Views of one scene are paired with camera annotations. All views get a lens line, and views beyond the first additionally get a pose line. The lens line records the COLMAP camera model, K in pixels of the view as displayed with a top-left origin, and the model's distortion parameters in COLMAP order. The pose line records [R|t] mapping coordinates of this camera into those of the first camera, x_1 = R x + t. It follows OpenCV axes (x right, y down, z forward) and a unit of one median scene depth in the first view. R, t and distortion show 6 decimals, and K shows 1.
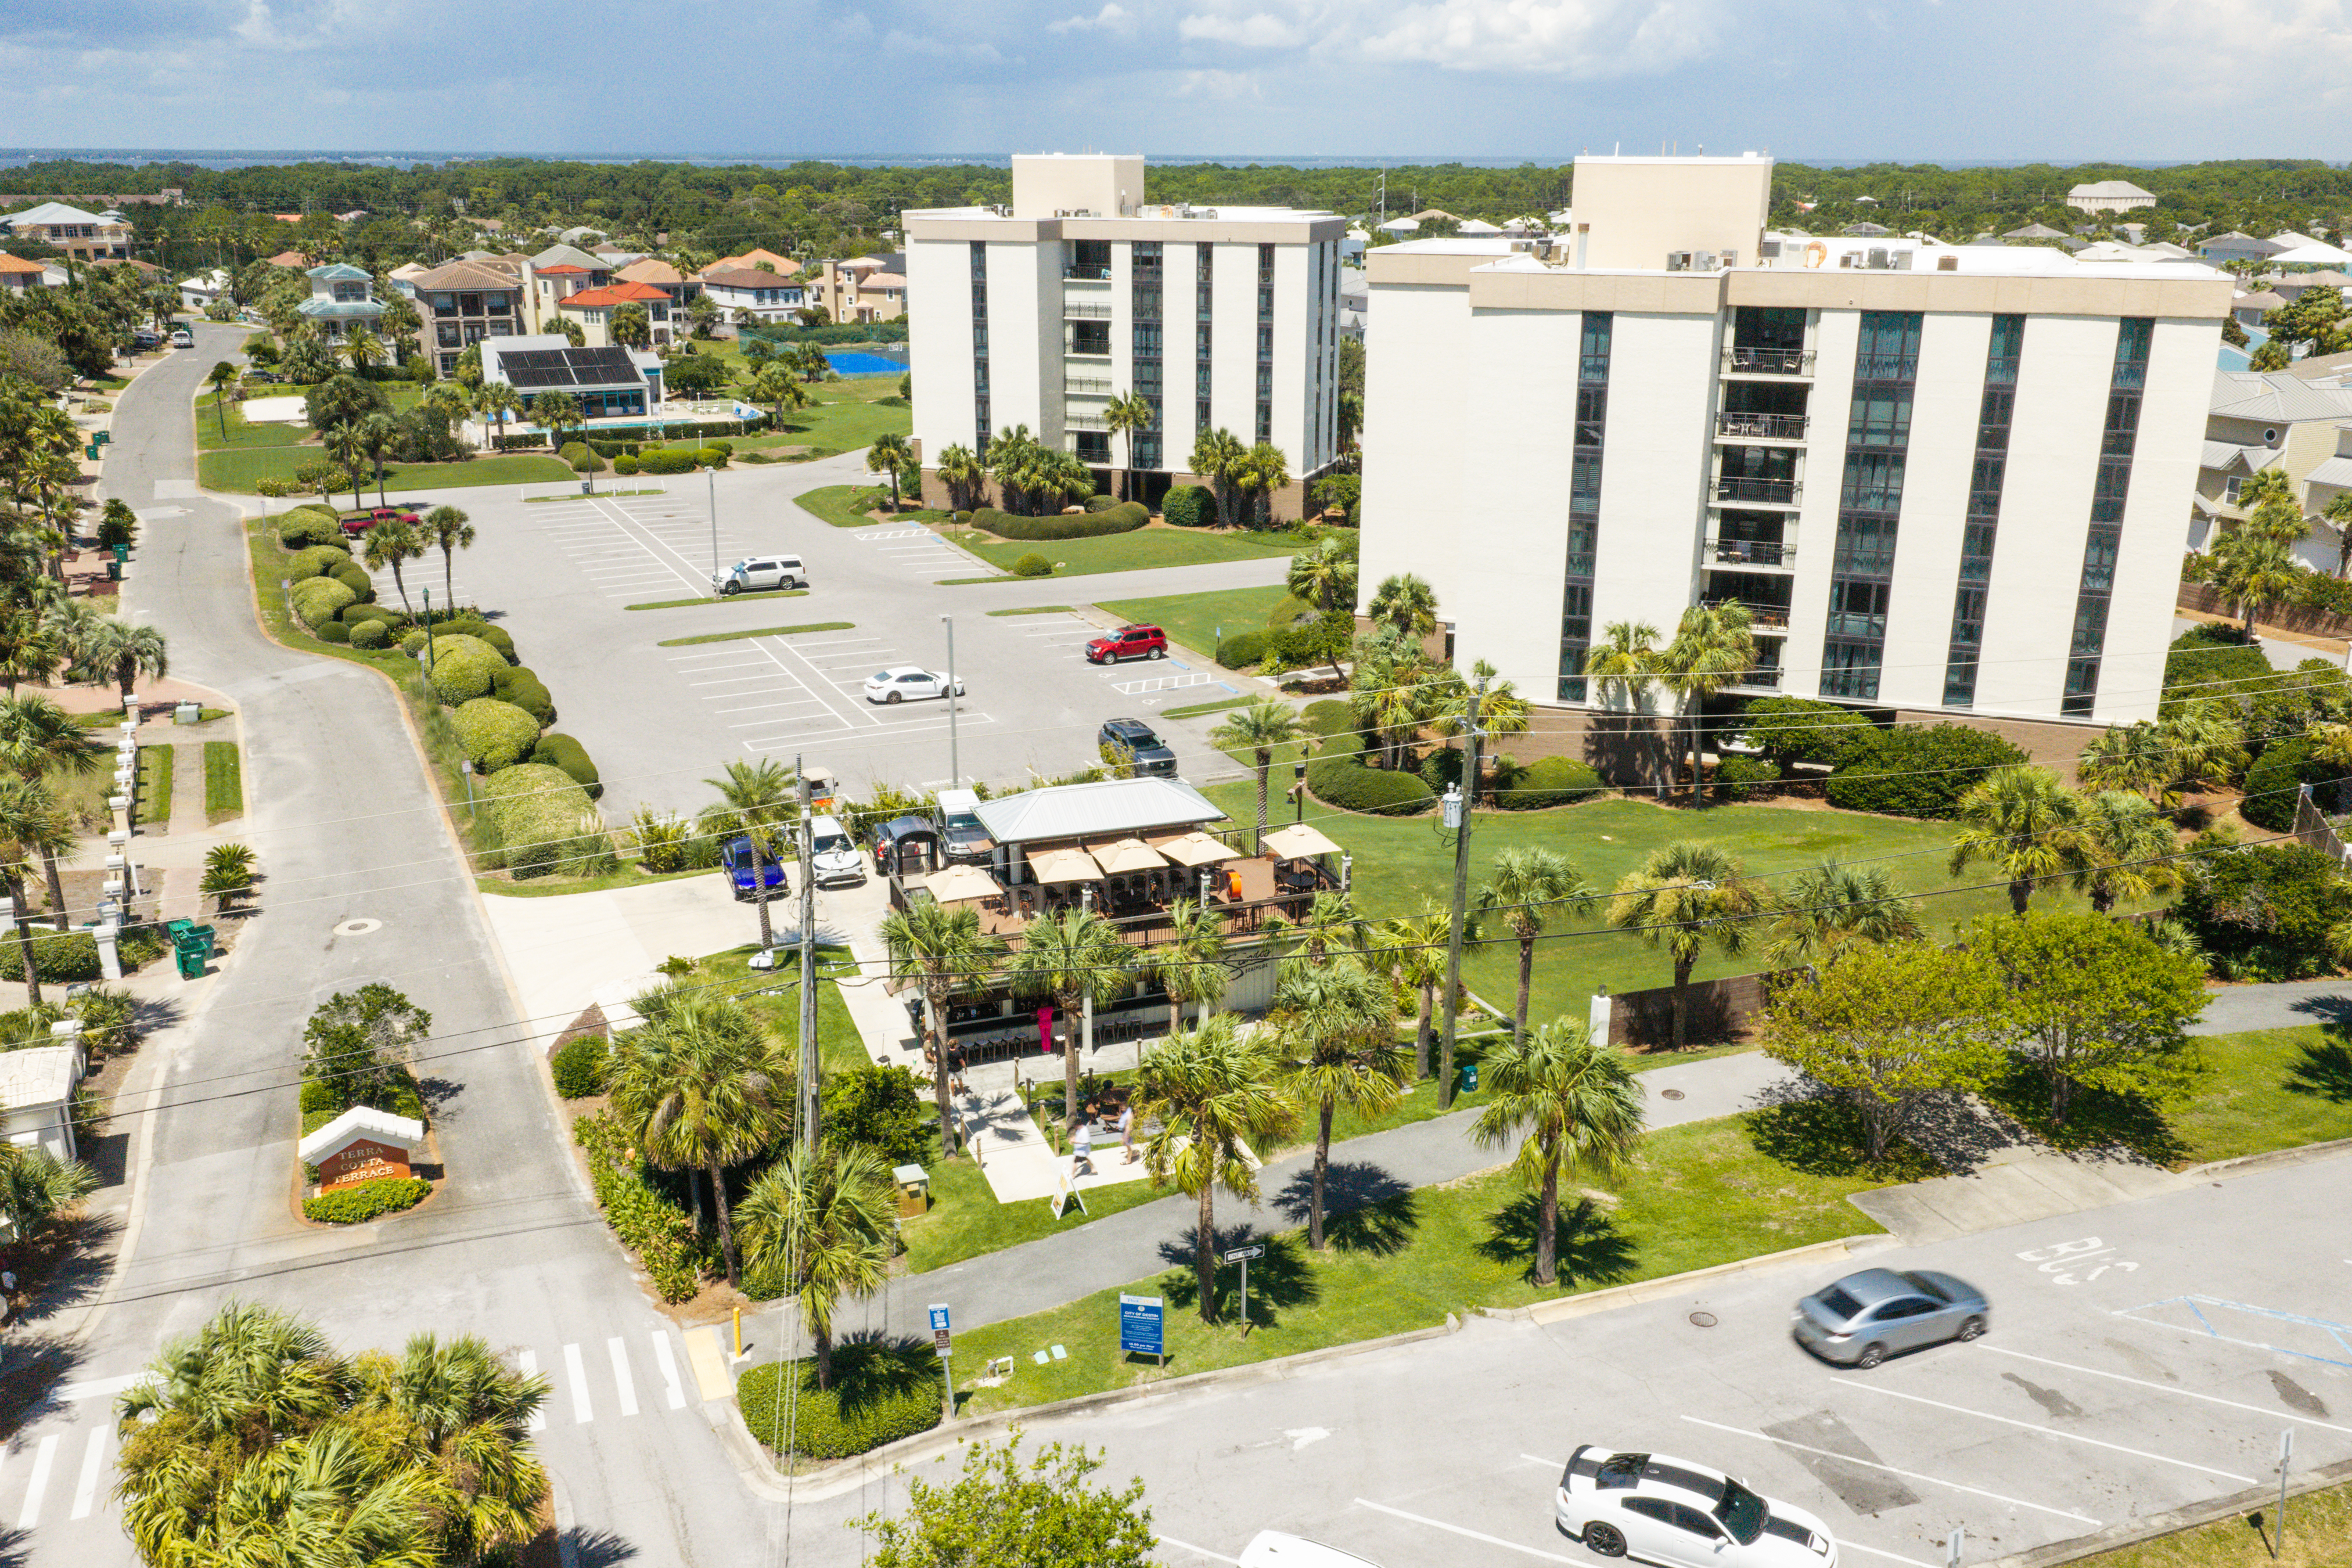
lens RADIAL K [[1951.1, 0, 1175.2], [0, 1951.1, 790.5], [0, 0, 1]] dist [0.014099, -0.023019]
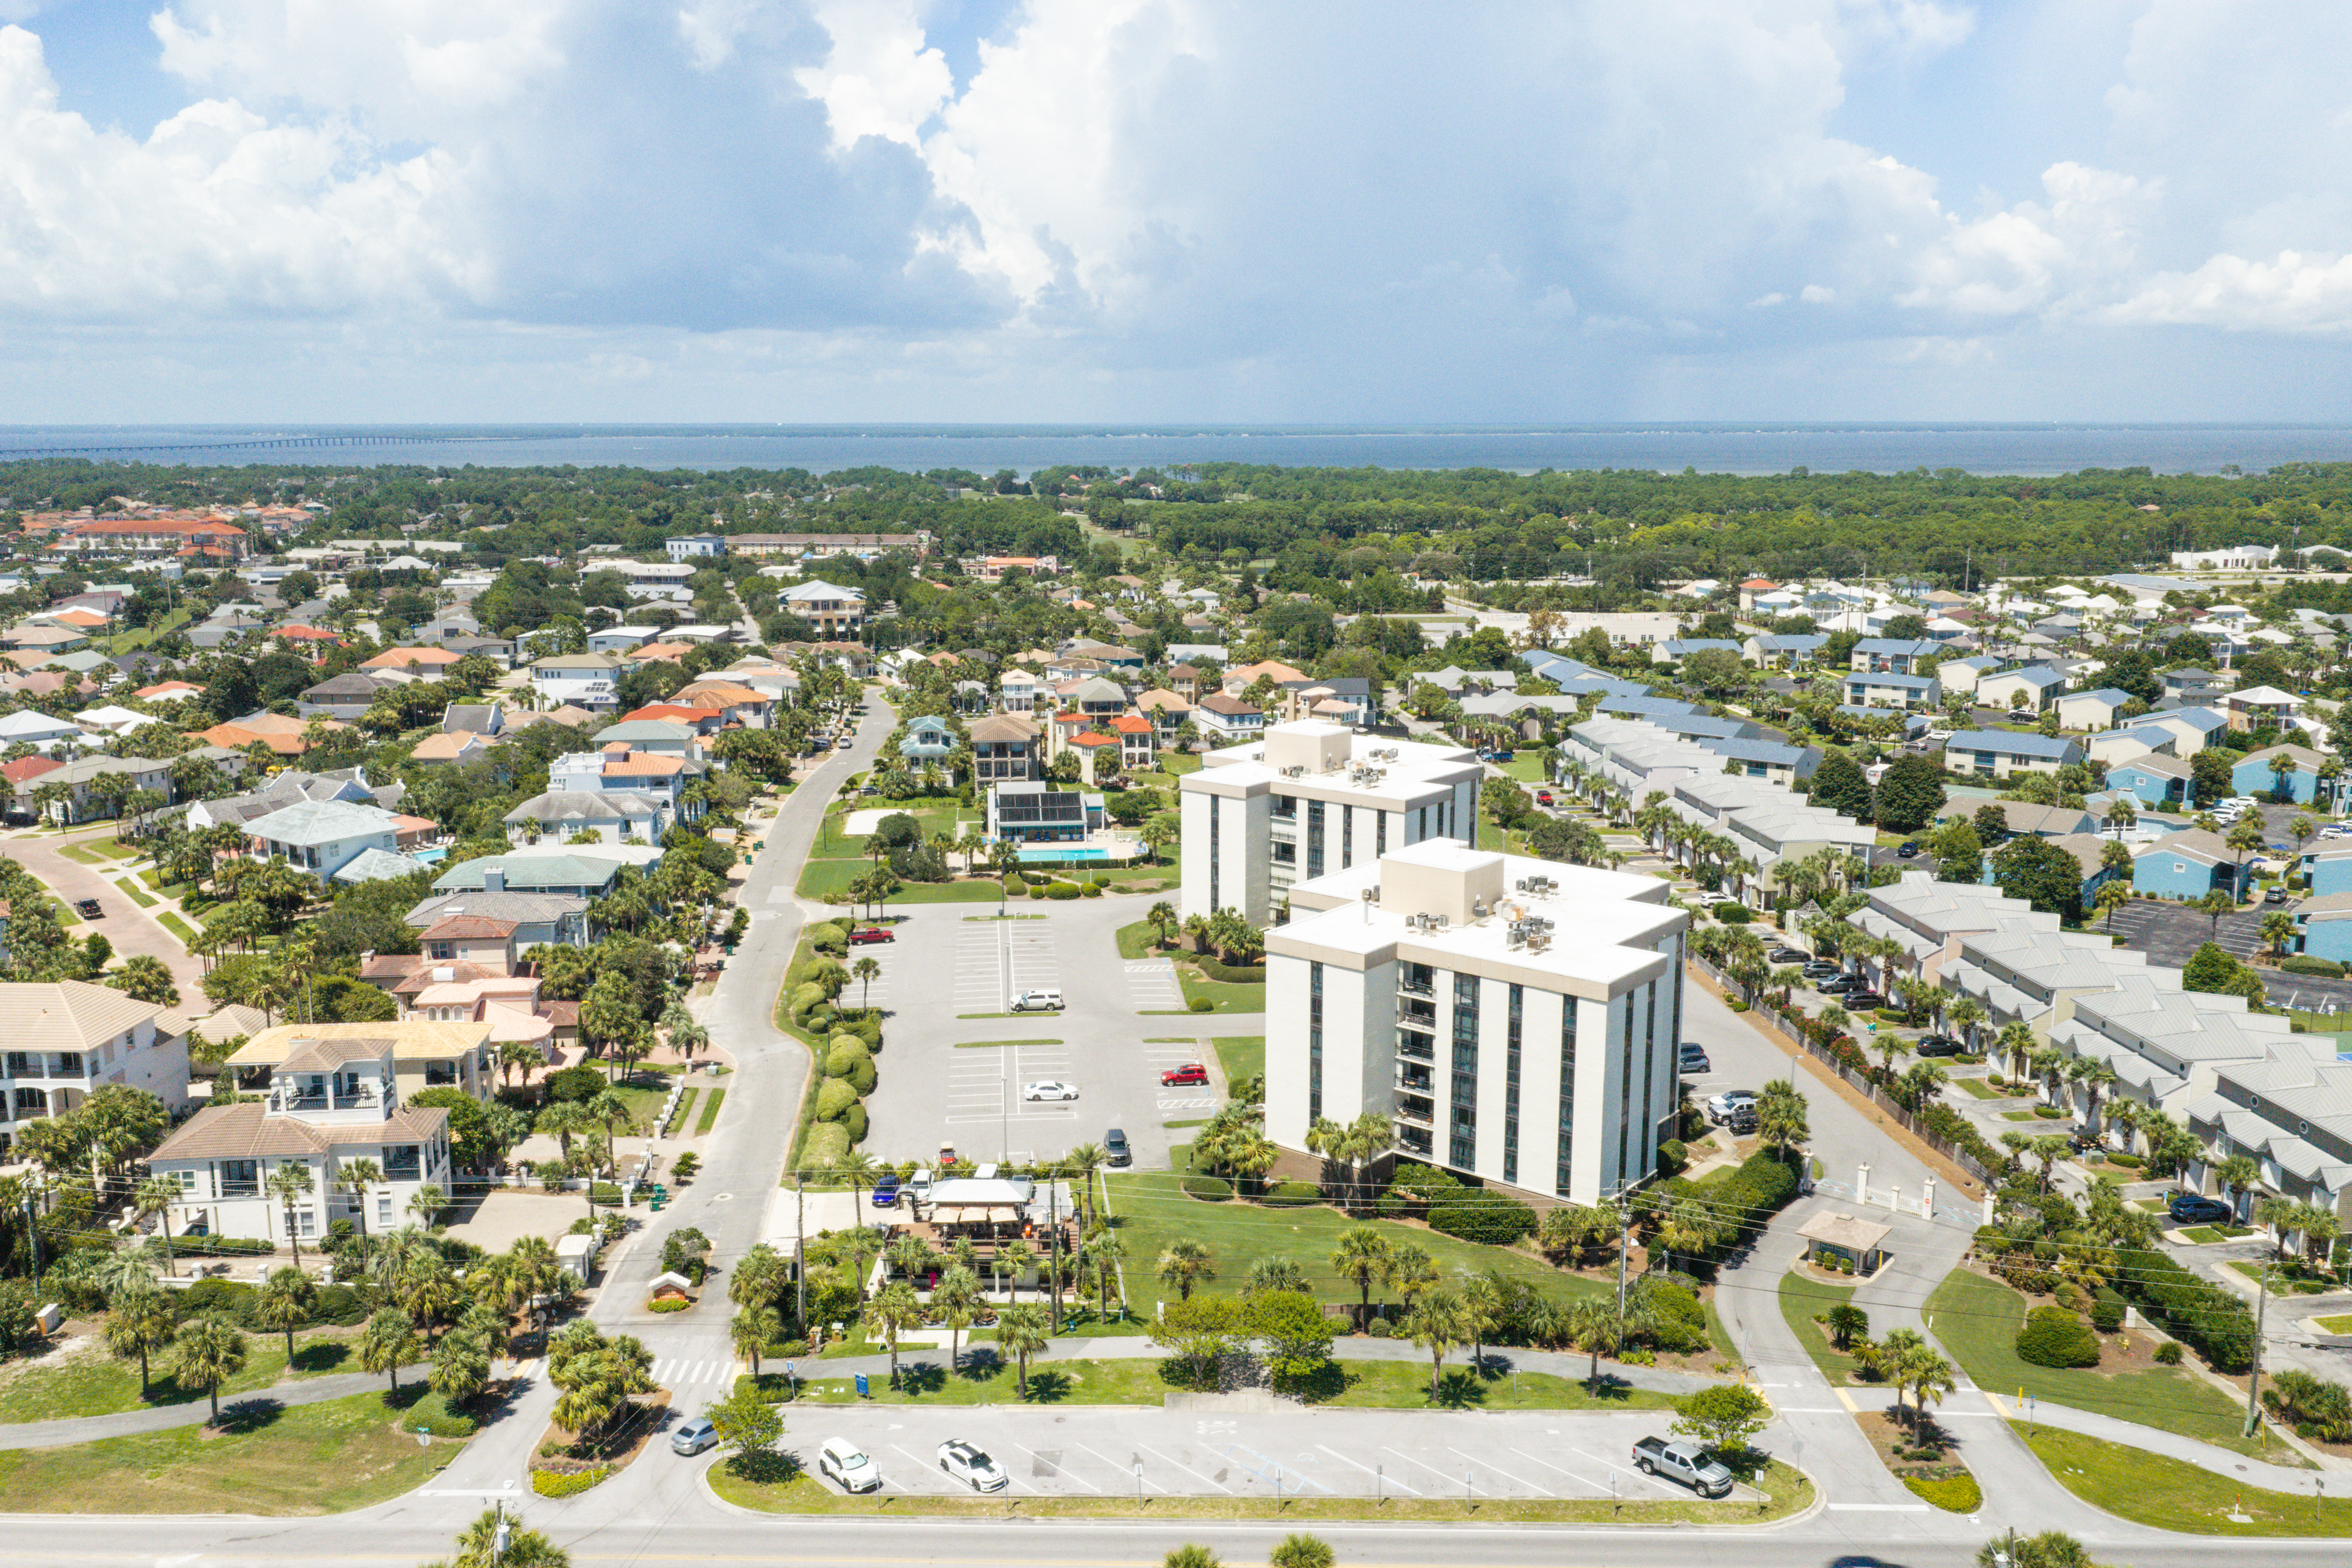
lens RADIAL K [[1951.1, 0, 1181.6], [0, 1951.1, 784.6], [0, 0, 1]] dist [0.014099, -0.023019]
pose [[0.938194, 0.059852, -0.340895, 0.700038], [-0.102637, 0.988743, -0.108873, -0.177433], [0.330541, 0.137133, 0.933776, -0.872949]]
